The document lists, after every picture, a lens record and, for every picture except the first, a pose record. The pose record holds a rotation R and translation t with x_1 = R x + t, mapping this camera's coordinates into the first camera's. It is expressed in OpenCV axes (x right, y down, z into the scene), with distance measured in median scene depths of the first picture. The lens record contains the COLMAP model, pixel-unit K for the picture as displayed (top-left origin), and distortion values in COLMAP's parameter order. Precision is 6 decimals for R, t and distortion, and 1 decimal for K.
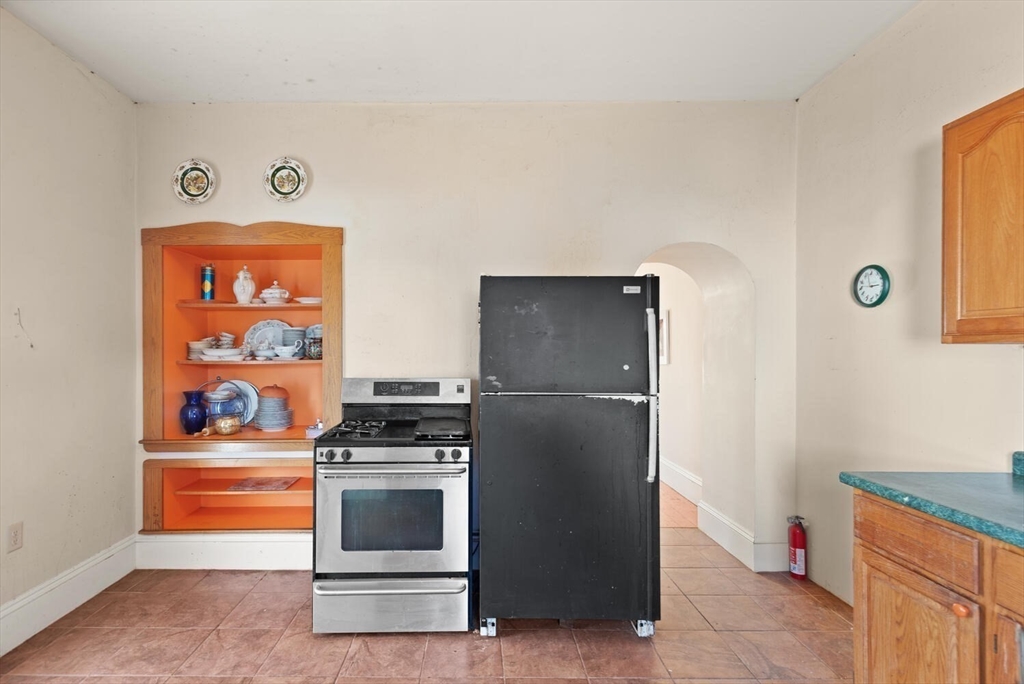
lens RADIAL K [[487.2, 0, 512.1], [0, 487.2, 343.8], [0, 0, 1]] dist [0.009346, -0.001656]
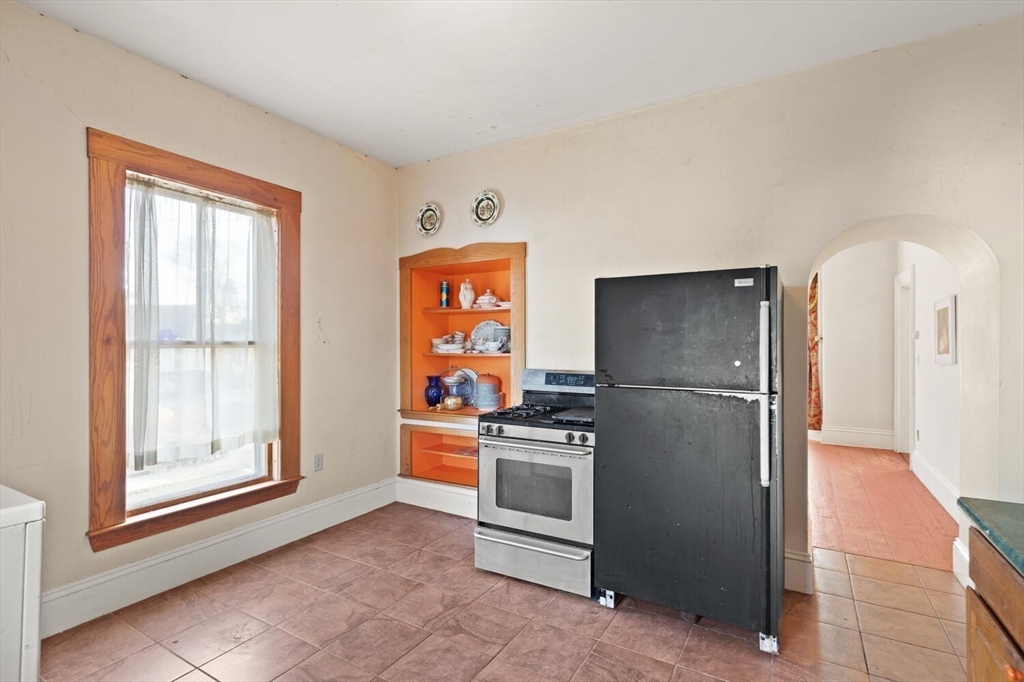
lens RADIAL K [[477.8, 0, 521.7], [0, 477.8, 339.1], [0, 0, 1]] dist [0.006065, -0.001003]
pose [[0.873759, -0.004340, -0.486341, 0.295645], [0.003750, 0.999991, -0.002187, 0.000526], [0.486346, 0.000087, 0.873767, -0.028824]]
